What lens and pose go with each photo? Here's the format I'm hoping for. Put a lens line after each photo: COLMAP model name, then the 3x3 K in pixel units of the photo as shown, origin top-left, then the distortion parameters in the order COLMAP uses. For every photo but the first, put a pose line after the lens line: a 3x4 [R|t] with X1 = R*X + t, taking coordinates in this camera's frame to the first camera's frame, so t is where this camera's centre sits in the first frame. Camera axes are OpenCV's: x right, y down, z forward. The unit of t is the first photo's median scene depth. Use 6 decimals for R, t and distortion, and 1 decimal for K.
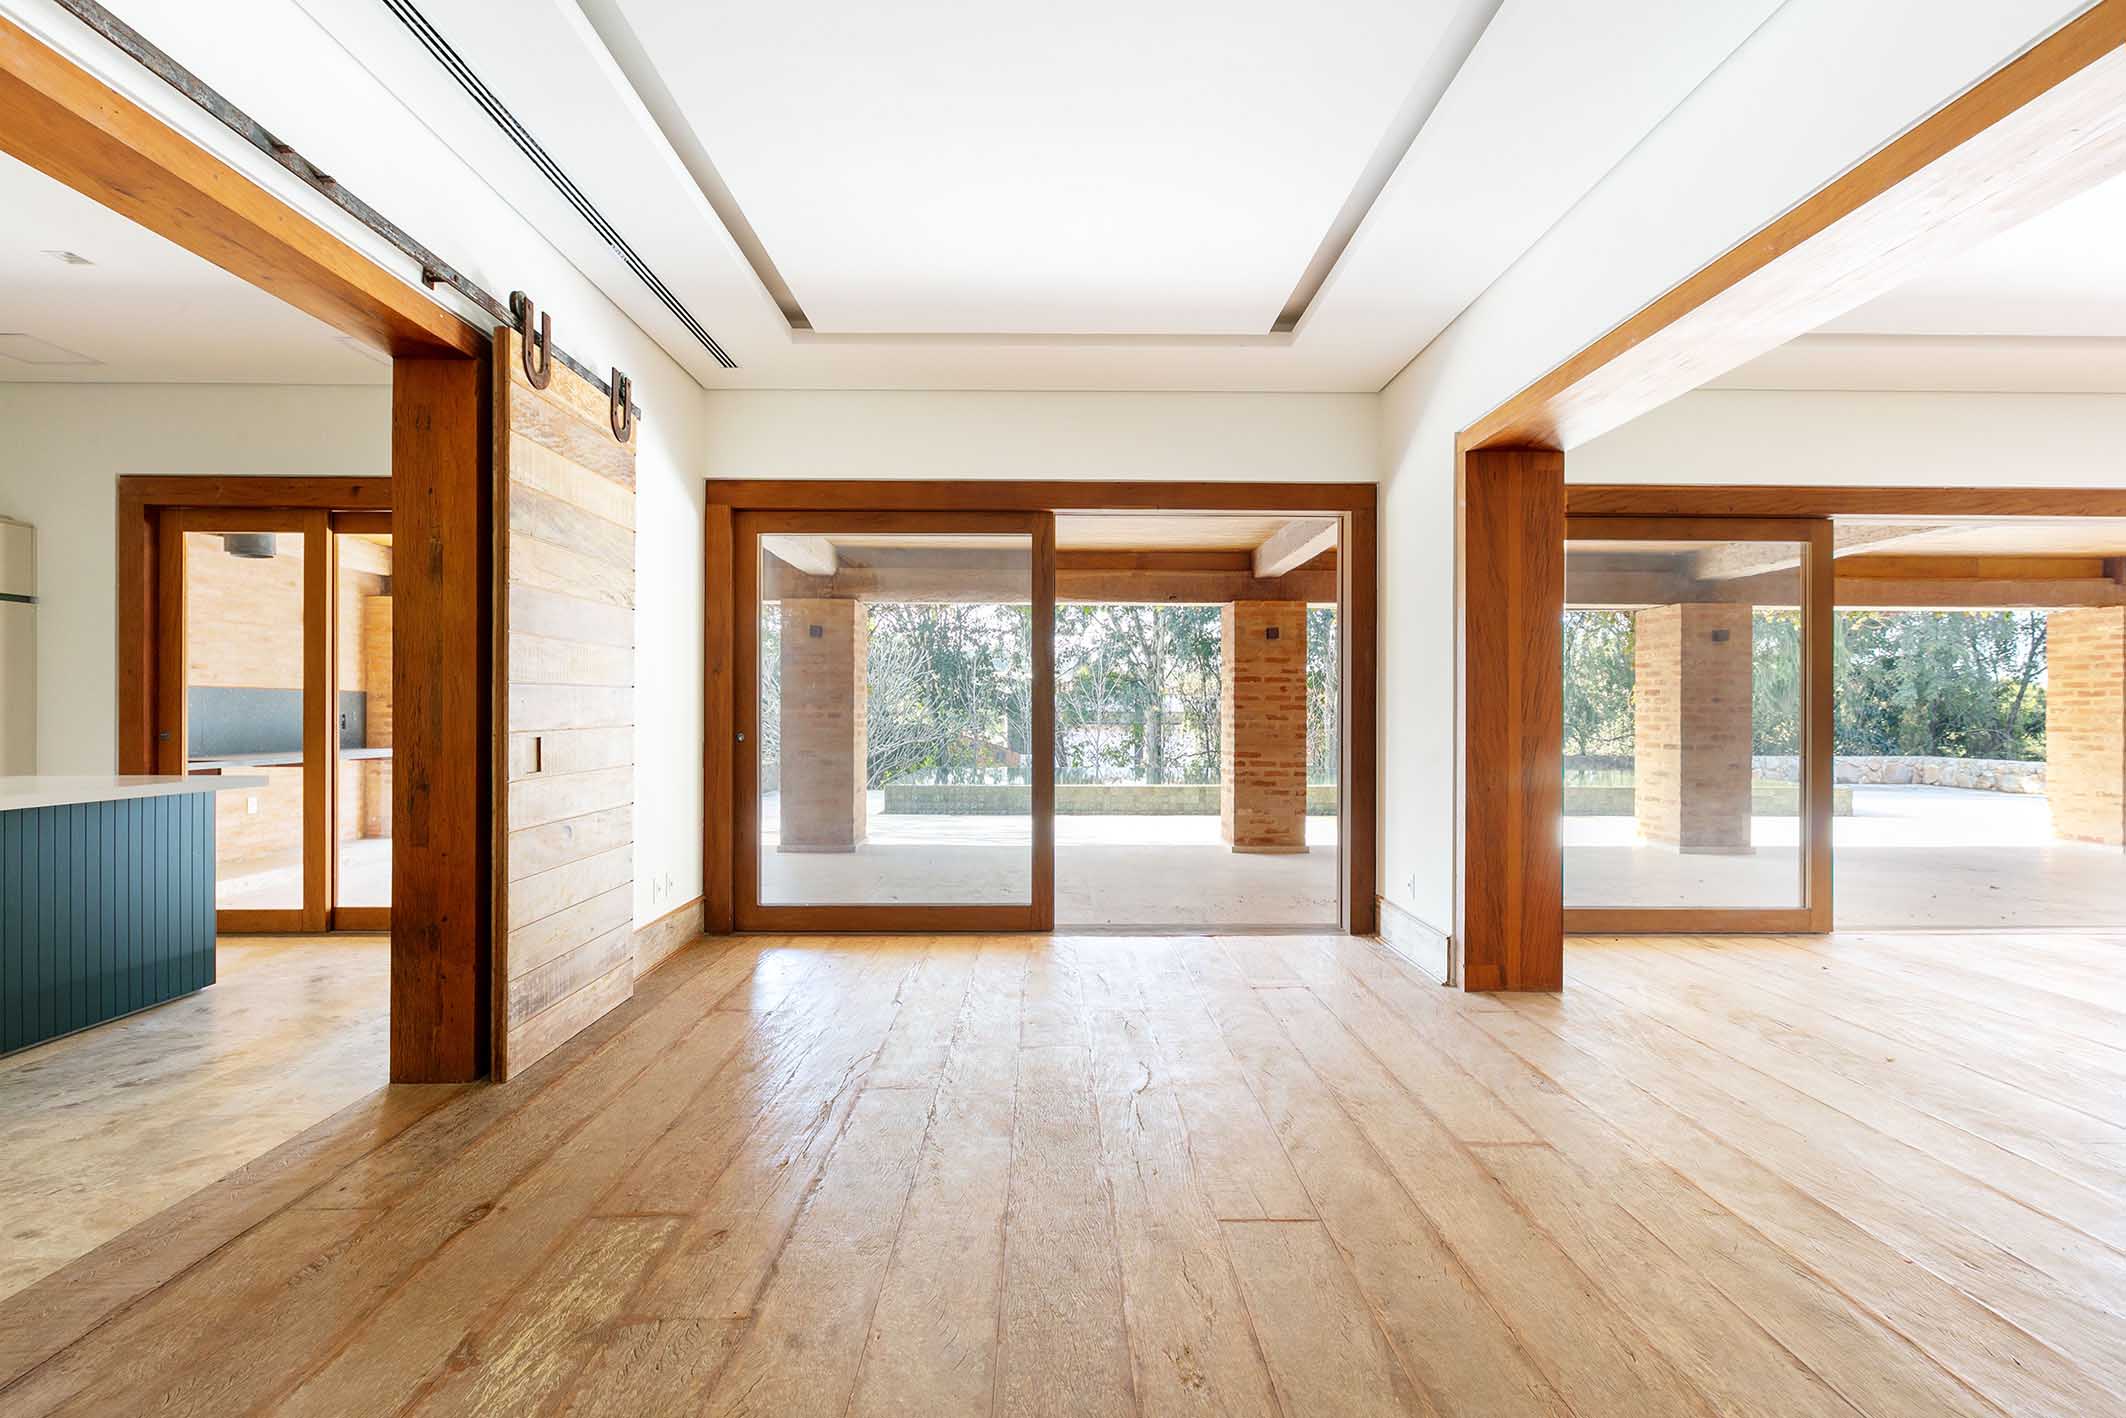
lens RADIAL K [[956.6, 0, 1040.4], [0, 956.6, 716.4], [0, 0, 1]] dist [-0.000505, -0.000492]
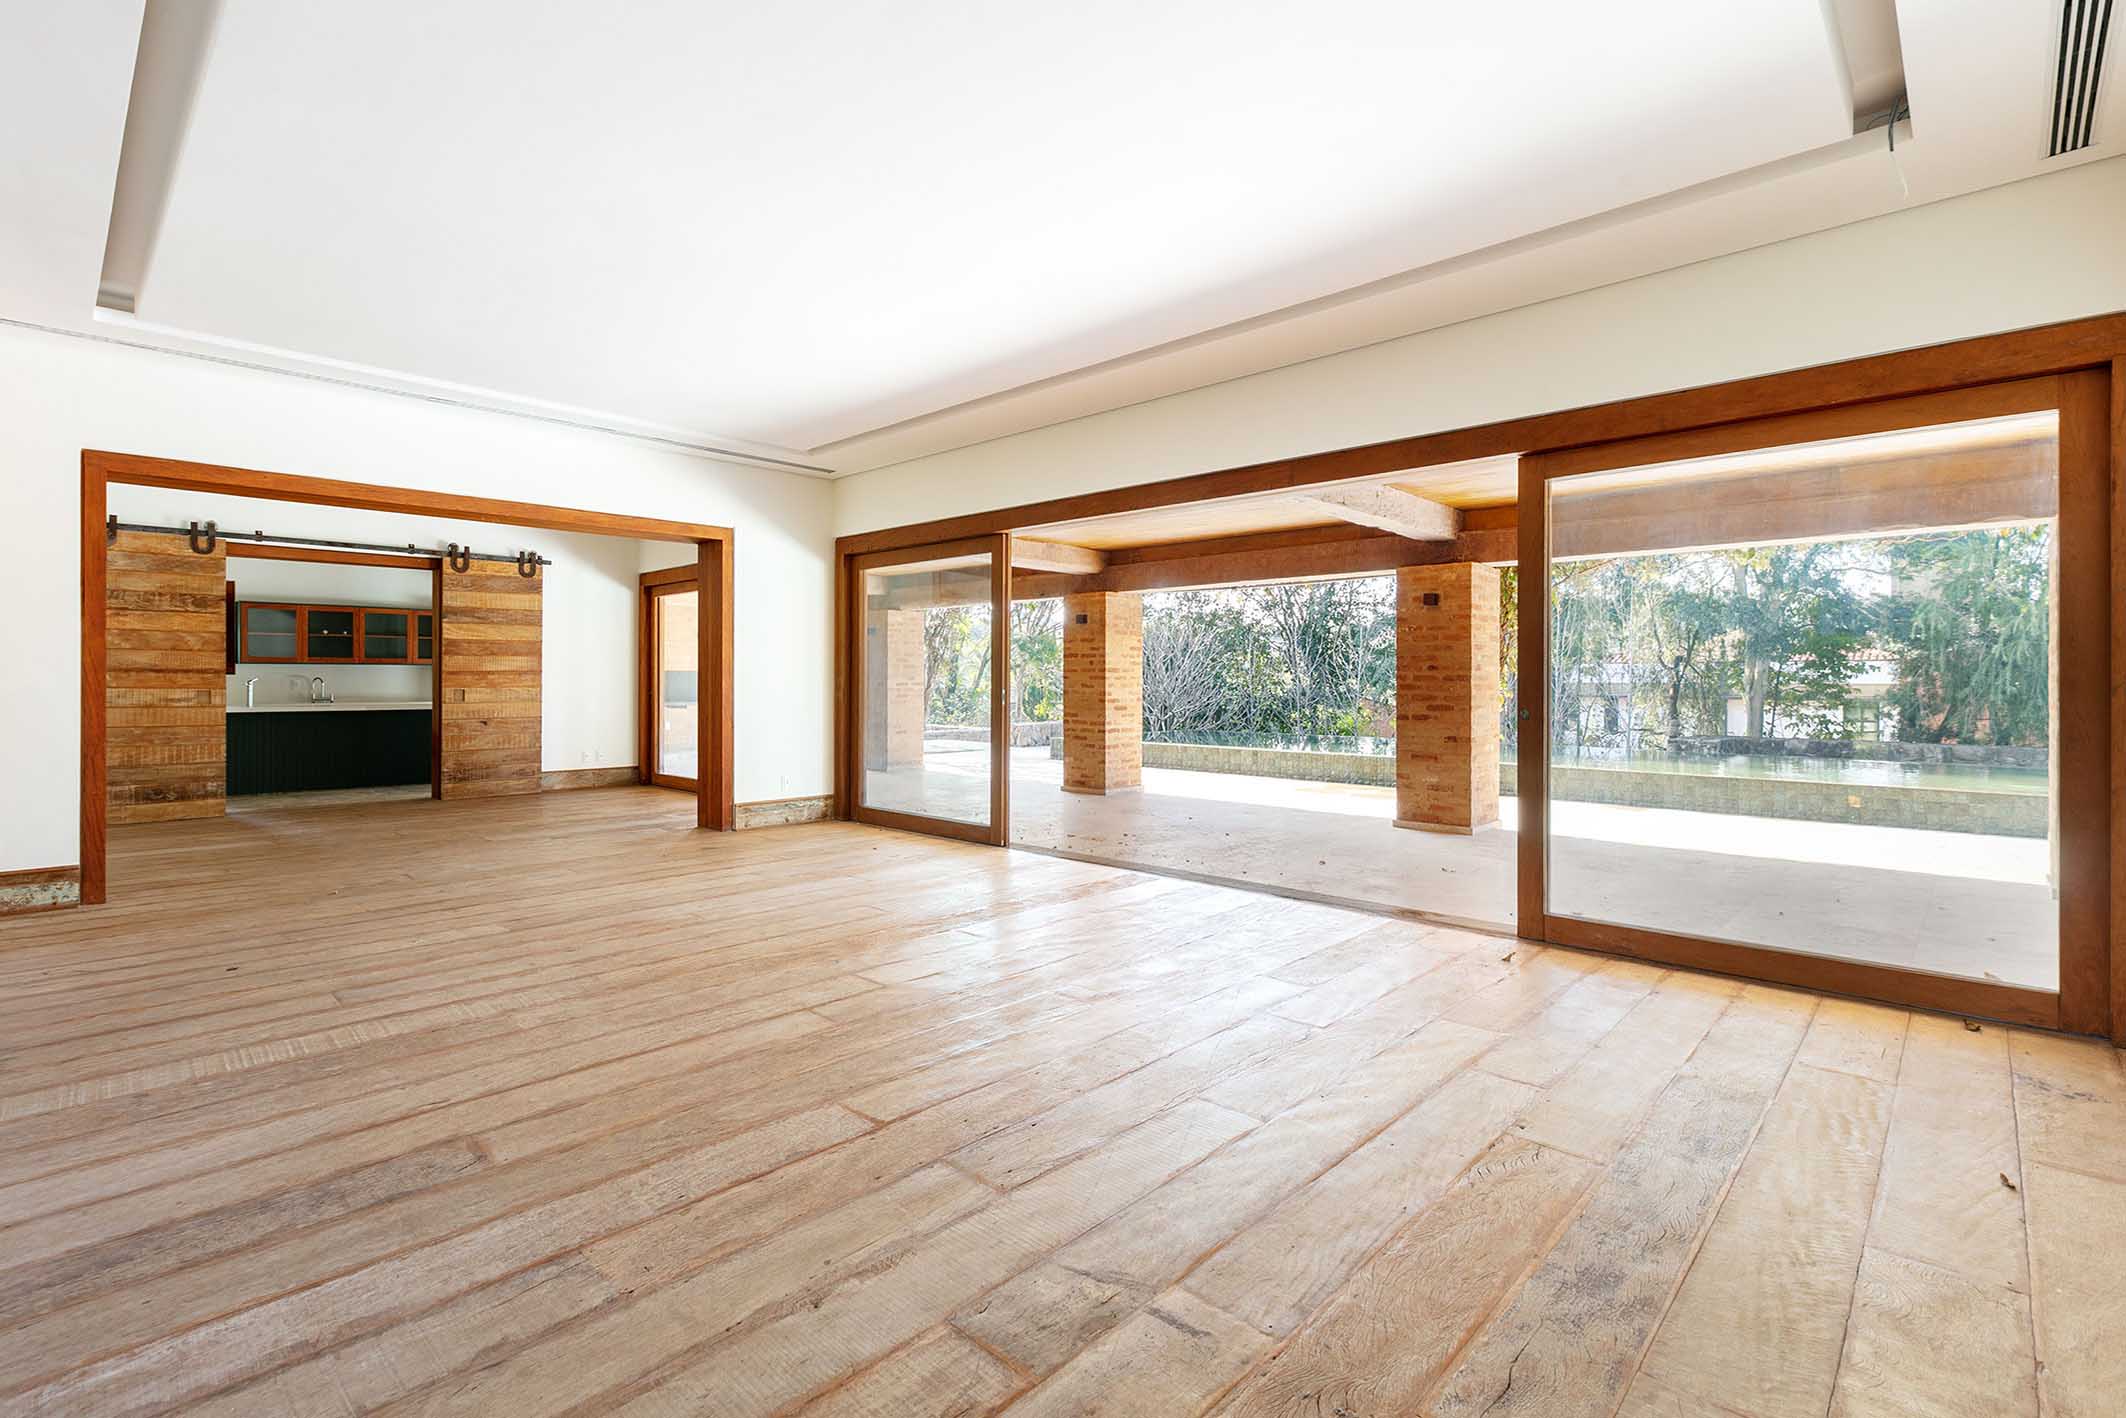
lens RADIAL K [[956.6, 0, 990.6], [0, 956.6, 692.9], [0, 0, 1]] dist [-0.000505, -0.000492]
pose [[0.702570, 0.005750, -0.711591, 1.013787], [-0.002046, 0.999980, 0.006060, 0.002804], [0.711611, -0.002801, 0.702568, 0.031597]]
